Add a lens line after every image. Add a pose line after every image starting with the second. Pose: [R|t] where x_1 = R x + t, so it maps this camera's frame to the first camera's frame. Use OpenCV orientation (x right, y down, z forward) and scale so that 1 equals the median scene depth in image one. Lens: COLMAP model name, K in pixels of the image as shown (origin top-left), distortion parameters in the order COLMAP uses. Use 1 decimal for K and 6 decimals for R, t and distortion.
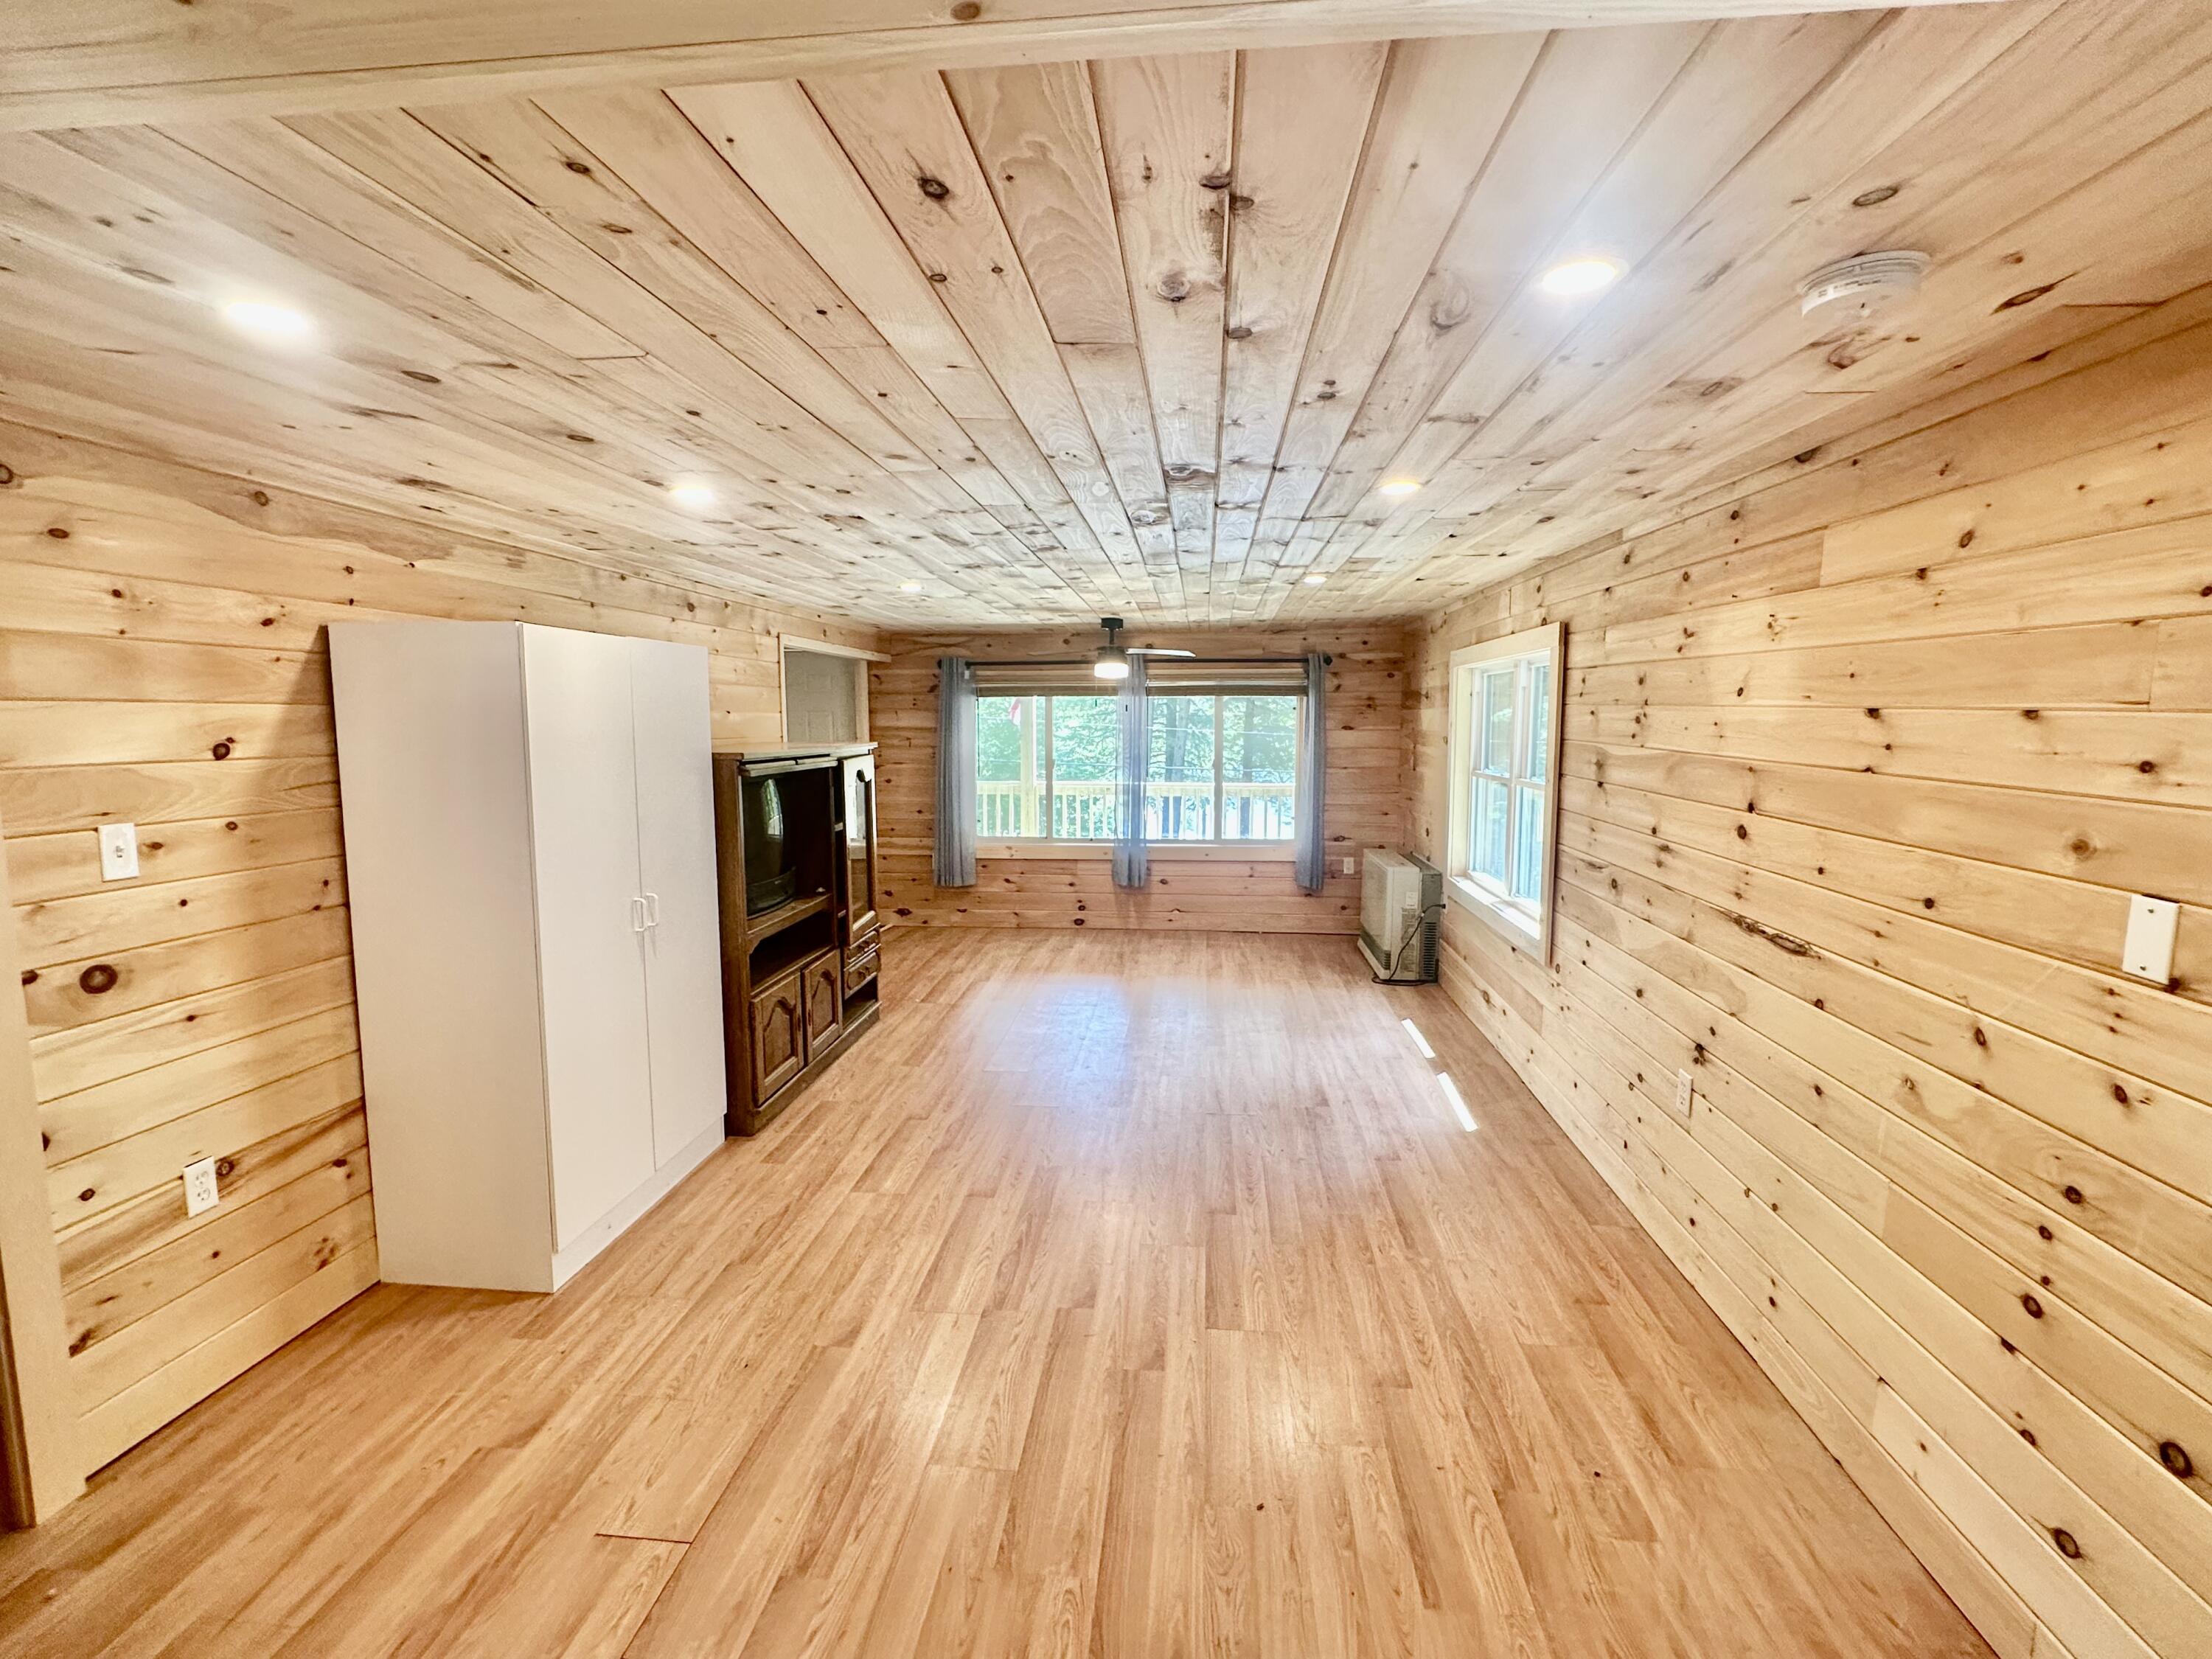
lens RADIAL K [[1019.1, 0, 1107.0], [0, 1019.1, 824.0], [0, 0, 1]] dist [-0.005725, 0.000363]
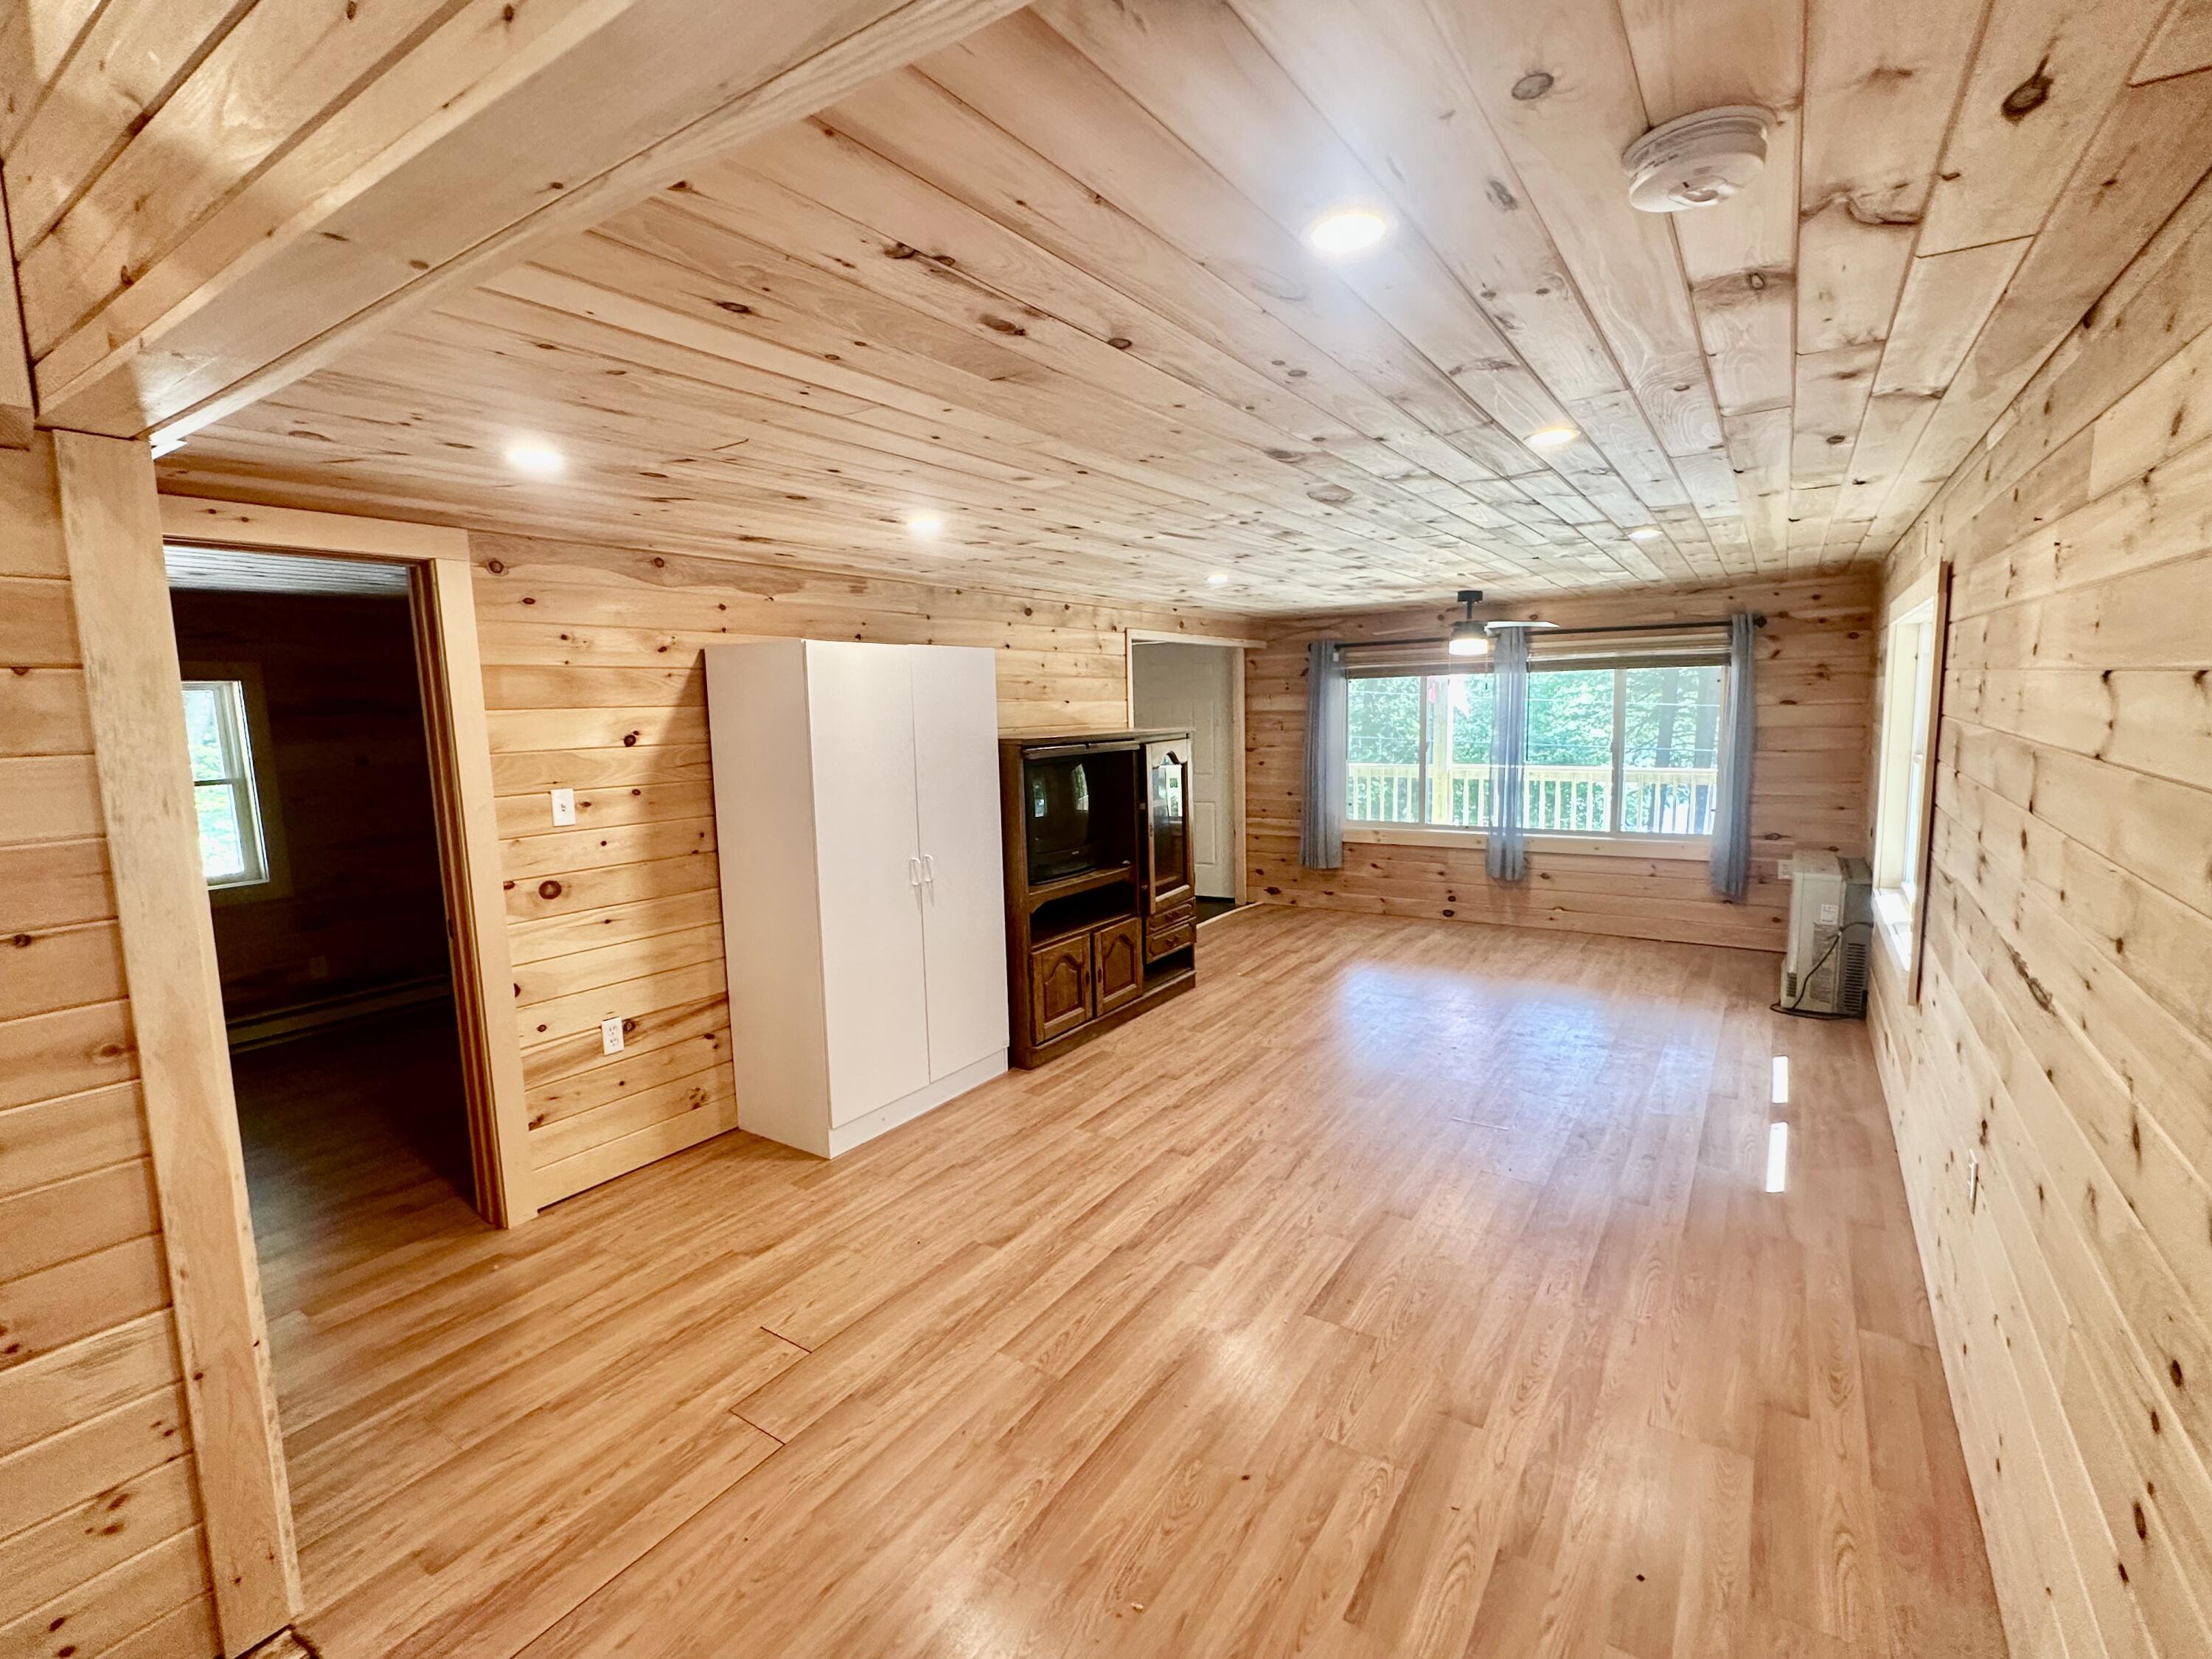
lens RADIAL K [[1019.1, 0, 1101.3], [0, 1019.1, 828.5], [0, 0, 1]] dist [-0.005725, 0.000363]
pose [[0.880610, 0.036276, -0.472451, 0.309291], [-0.025741, 0.999255, 0.028747, -0.003834], [0.473142, -0.013154, 0.880888, 0.025035]]
